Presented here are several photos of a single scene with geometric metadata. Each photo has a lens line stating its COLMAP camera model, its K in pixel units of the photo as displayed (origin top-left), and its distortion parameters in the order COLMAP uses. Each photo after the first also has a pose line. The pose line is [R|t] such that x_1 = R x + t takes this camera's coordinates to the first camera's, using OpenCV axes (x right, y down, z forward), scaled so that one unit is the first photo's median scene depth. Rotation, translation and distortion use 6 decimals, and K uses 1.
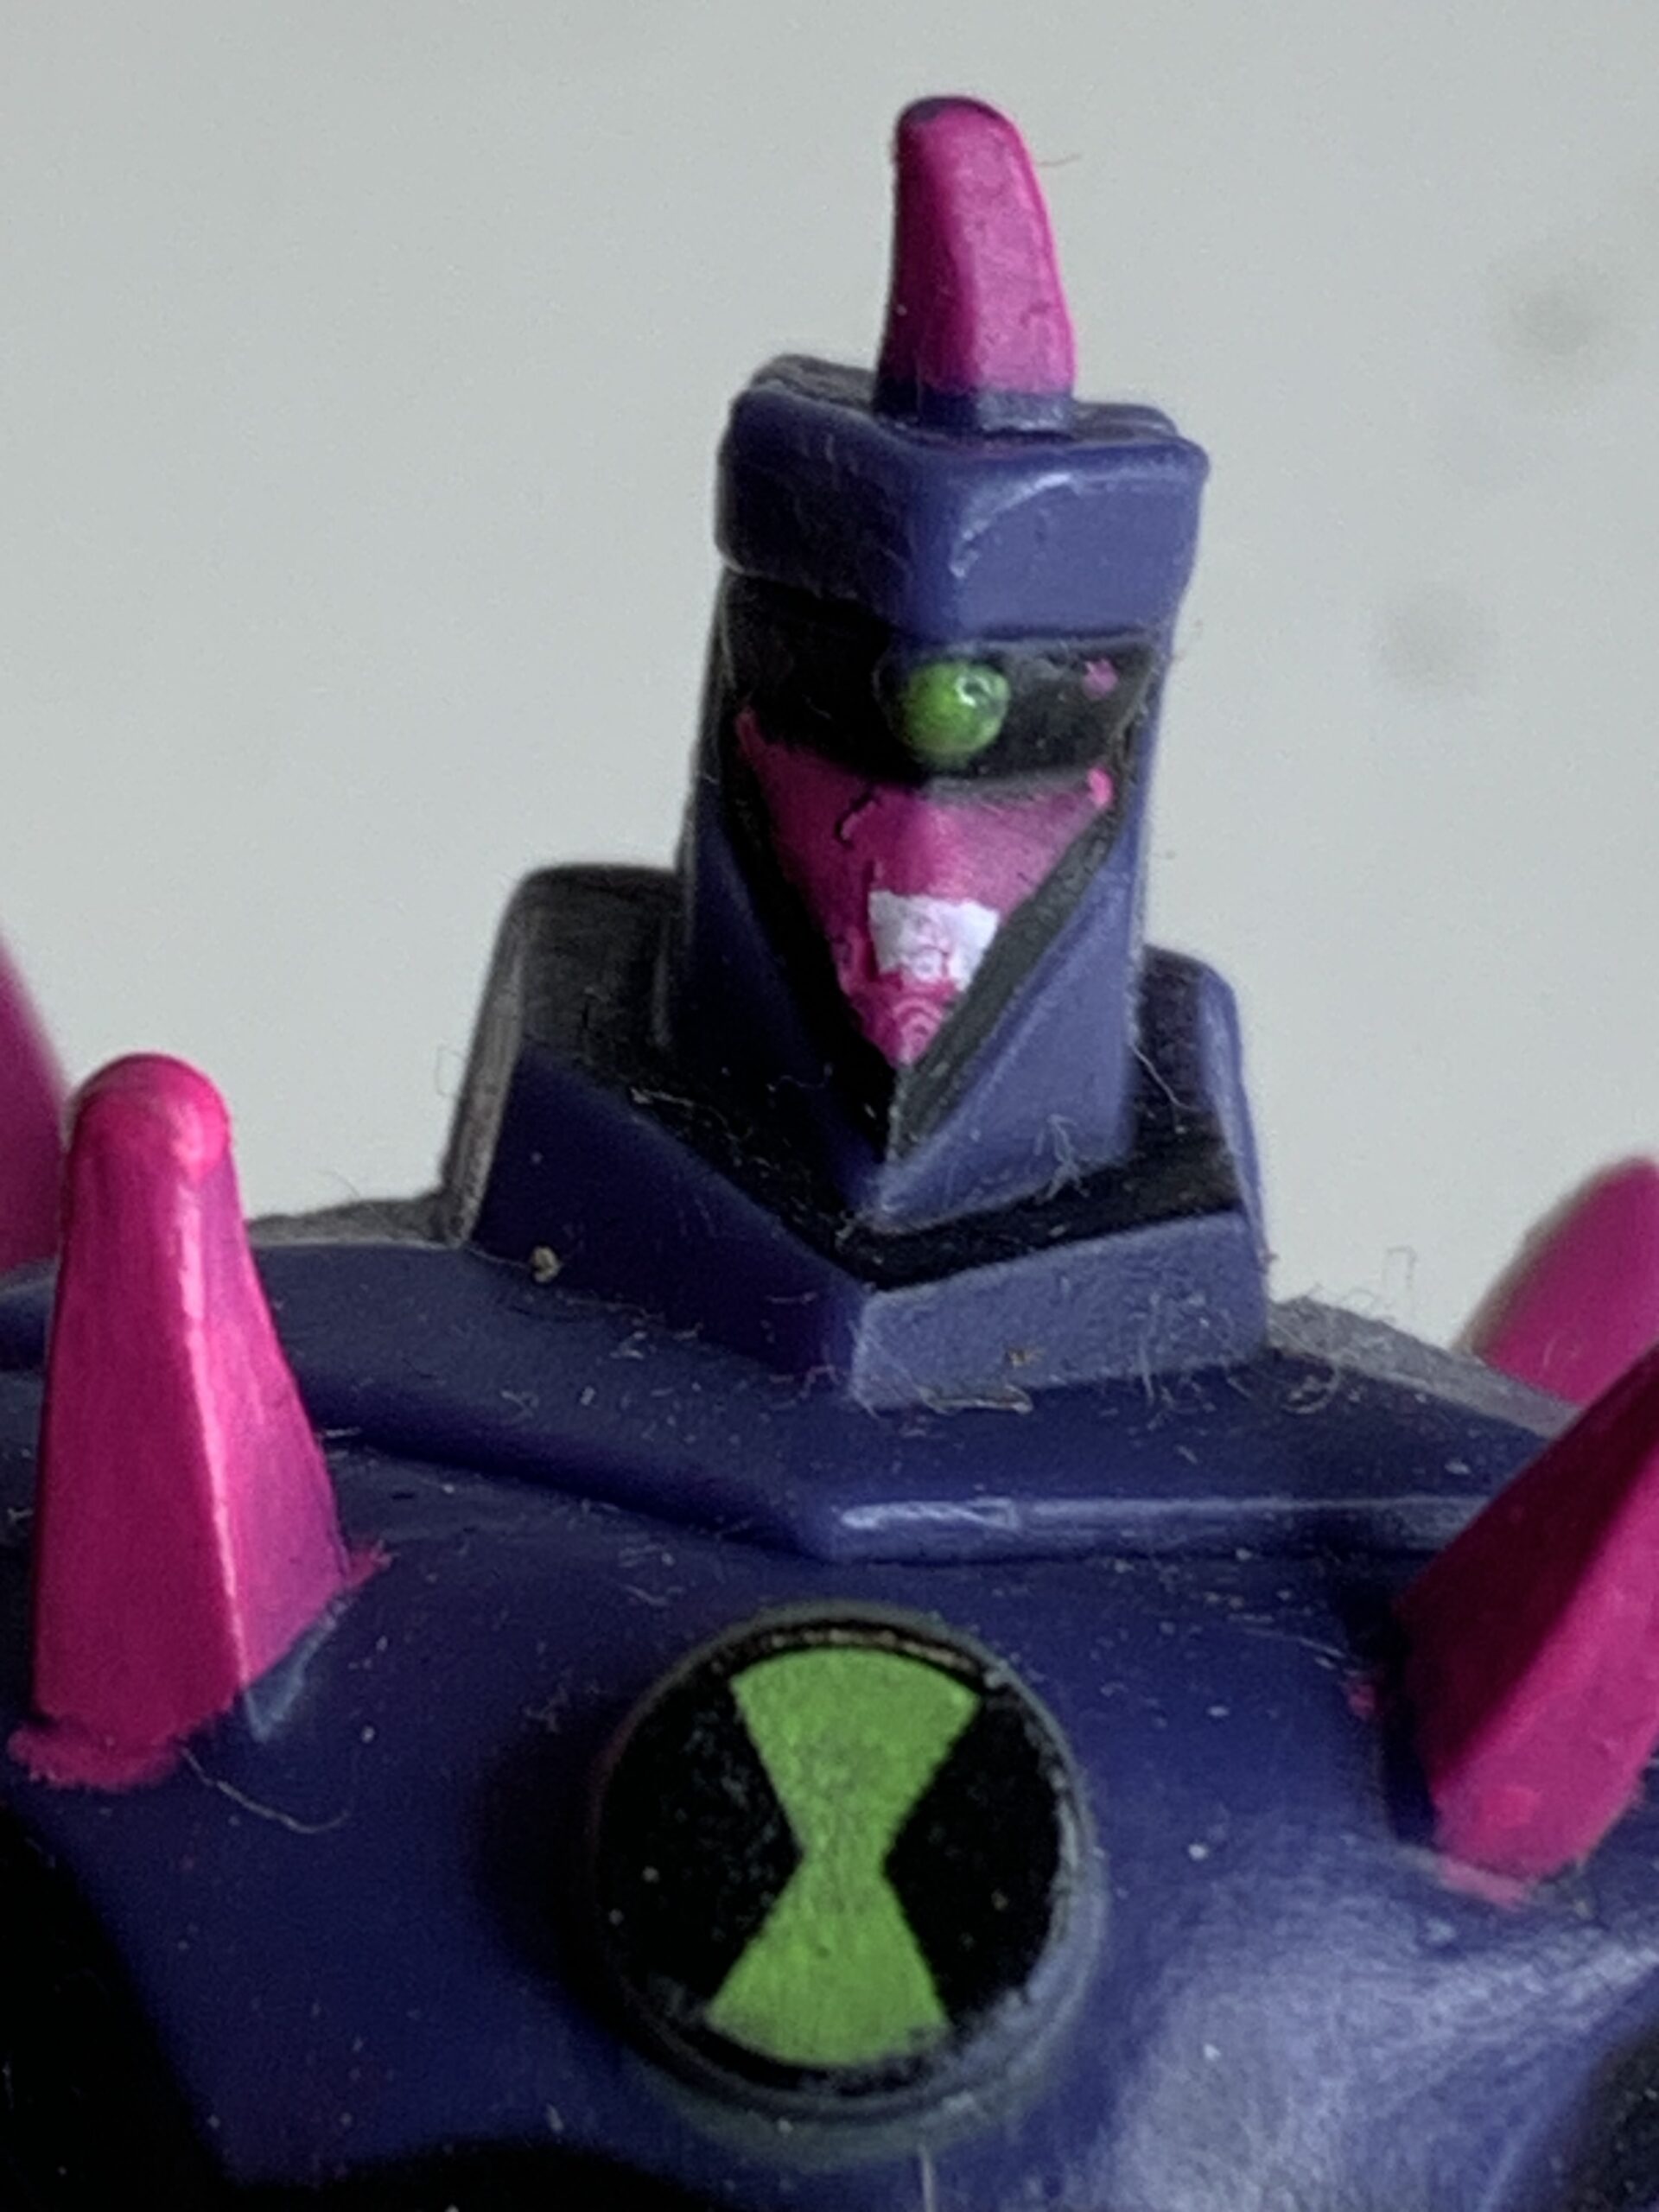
lens RADIAL K [[8378.4, 0, 828.2], [0, 8378.4, 1106.0], [0, 0, 1]] dist [0.292704, 0.000000]
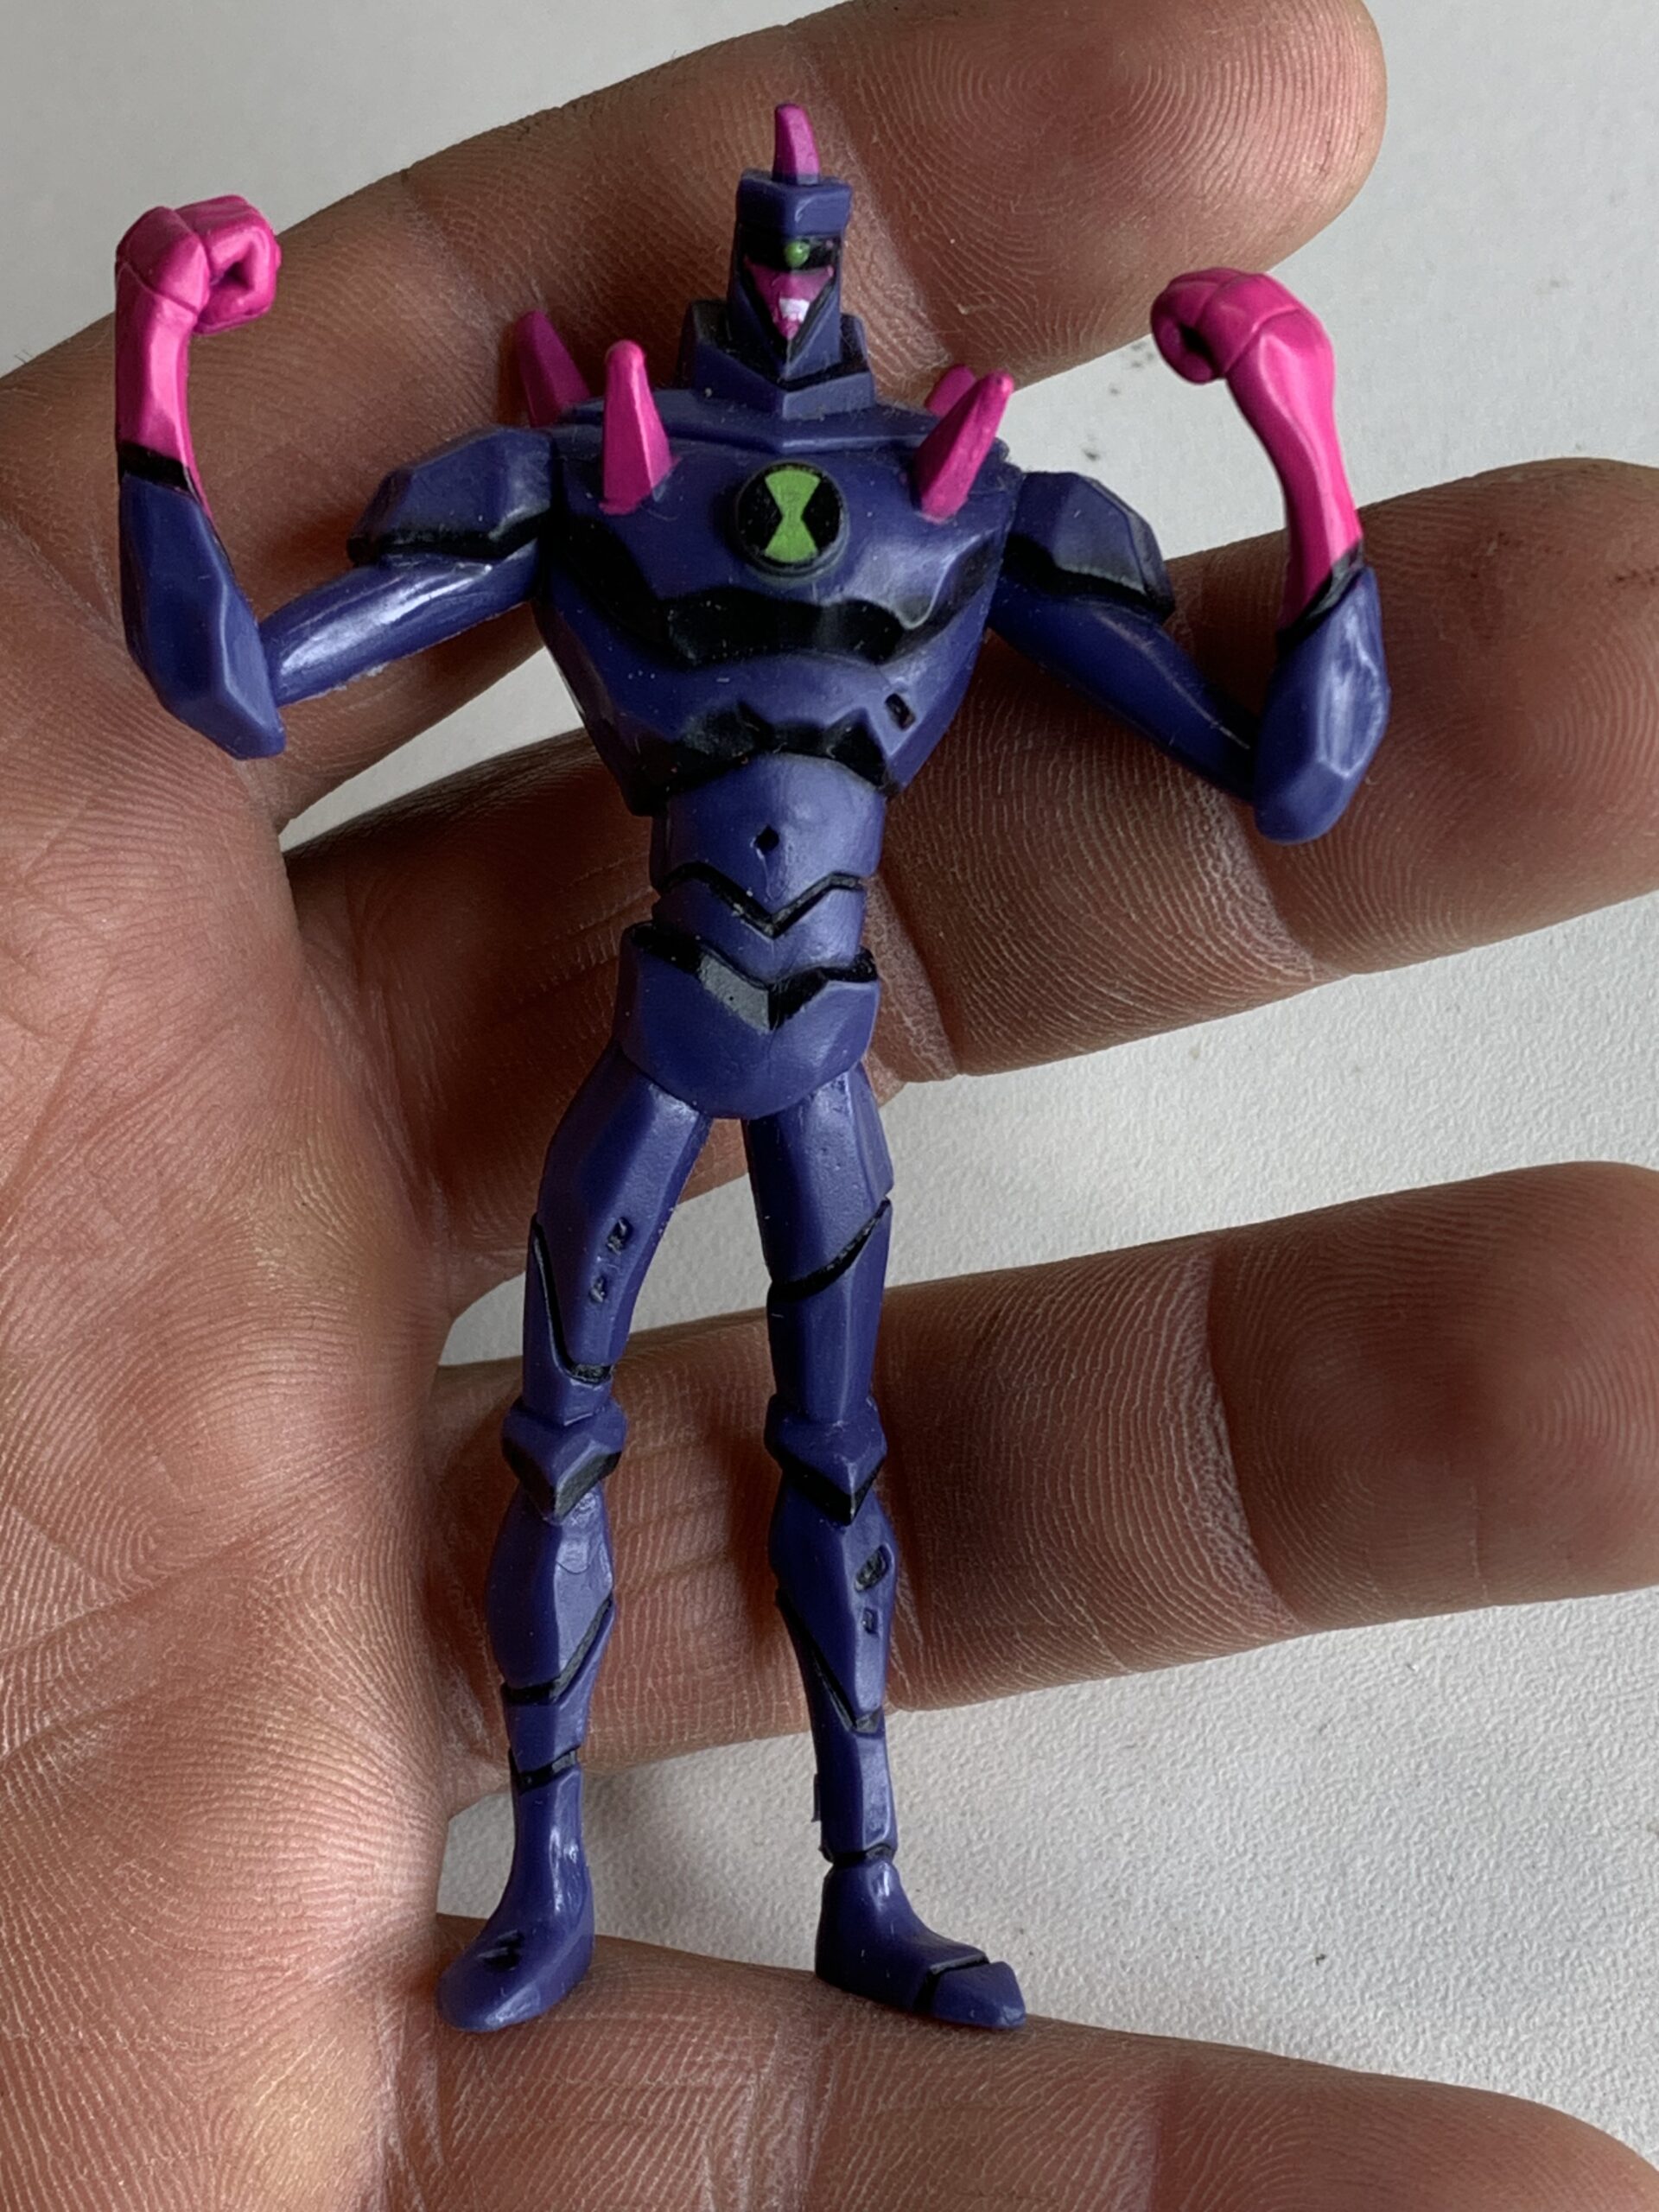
lens RADIAL K [[3767.6, 0, 830.5], [0, 3767.6, 1105.9], [0, 0, 1]] dist [0.178490, 0.000000]
pose [[0.996112, -0.062873, 0.061712, -0.116723], [0.053008, 0.987235, 0.150192, 0.093304], [-0.070368, -0.146336, 0.986729, -0.993880]]
